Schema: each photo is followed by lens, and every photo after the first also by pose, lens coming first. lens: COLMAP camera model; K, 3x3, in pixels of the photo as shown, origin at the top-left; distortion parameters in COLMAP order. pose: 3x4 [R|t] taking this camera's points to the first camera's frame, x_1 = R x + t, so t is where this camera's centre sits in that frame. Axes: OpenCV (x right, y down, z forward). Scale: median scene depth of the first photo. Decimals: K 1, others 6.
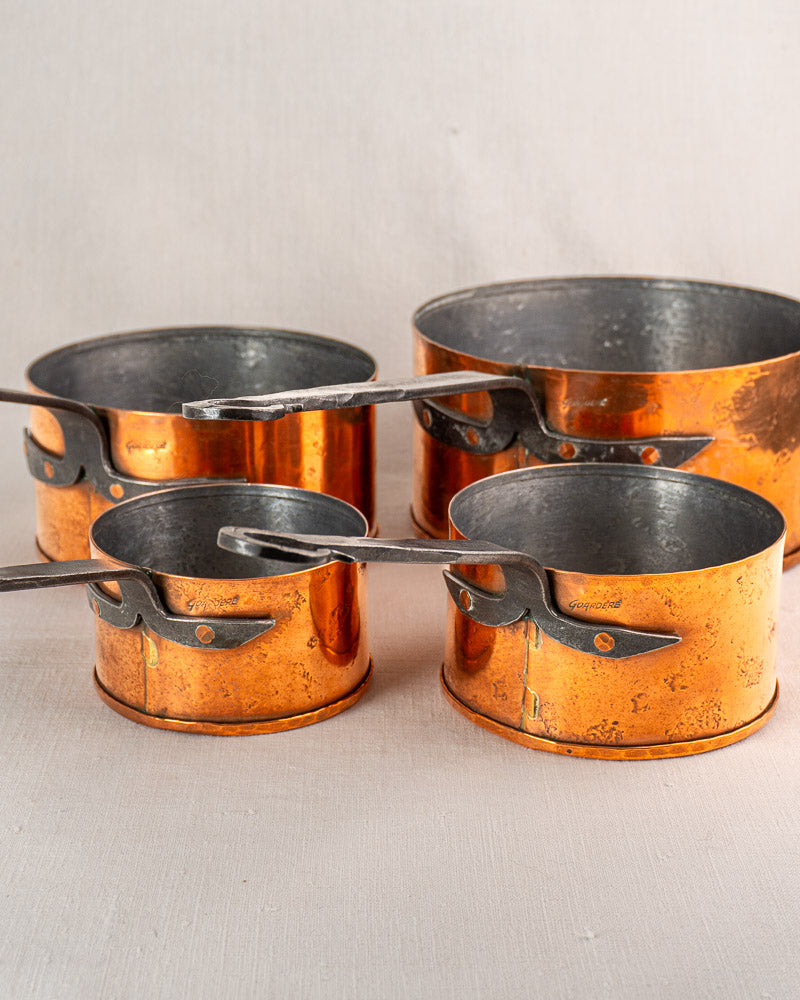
lens RADIAL K [[2442.3, 0, 402.5], [0, 2442.3, 497.2], [0, 0, 1]] dist [0.121849, 0.000000]
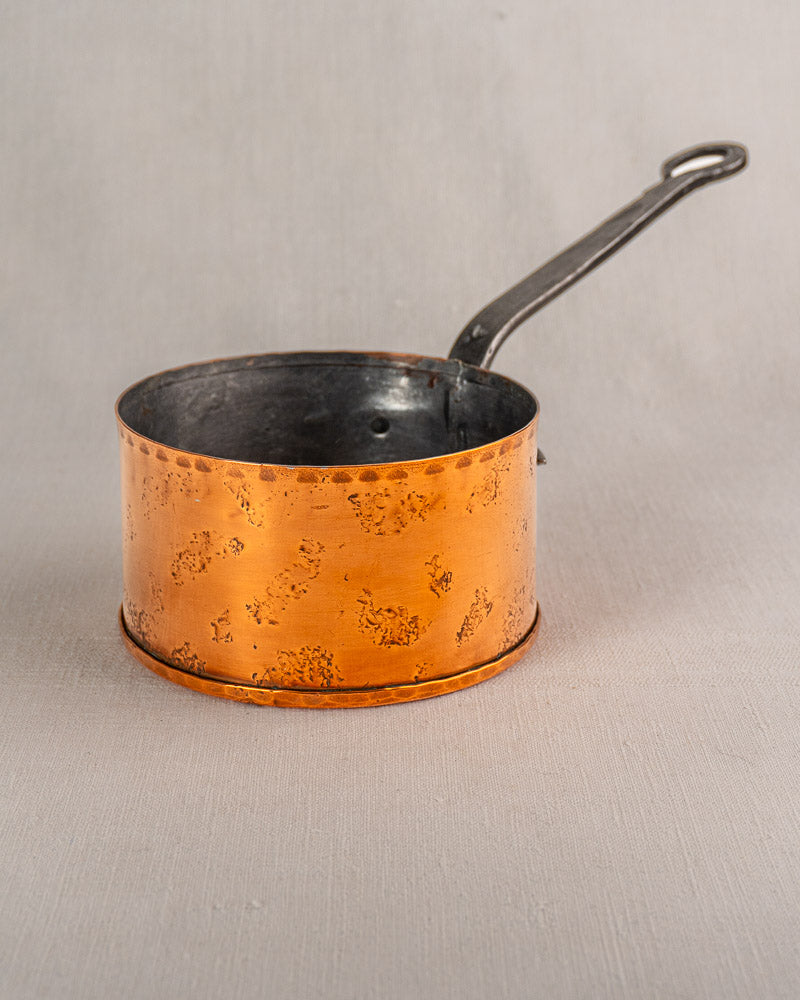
lens RADIAL K [[2251.8, 0, 408.8], [0, 2251.8, 497.0], [0, 0, 1]] dist [0.071992, 0.000000]
pose [[0.999979, -0.003231, 0.005626, -0.019502], [0.003213, 0.999990, 0.003166, 0.012533], [-0.005636, -0.003148, 0.999979, 0.321105]]
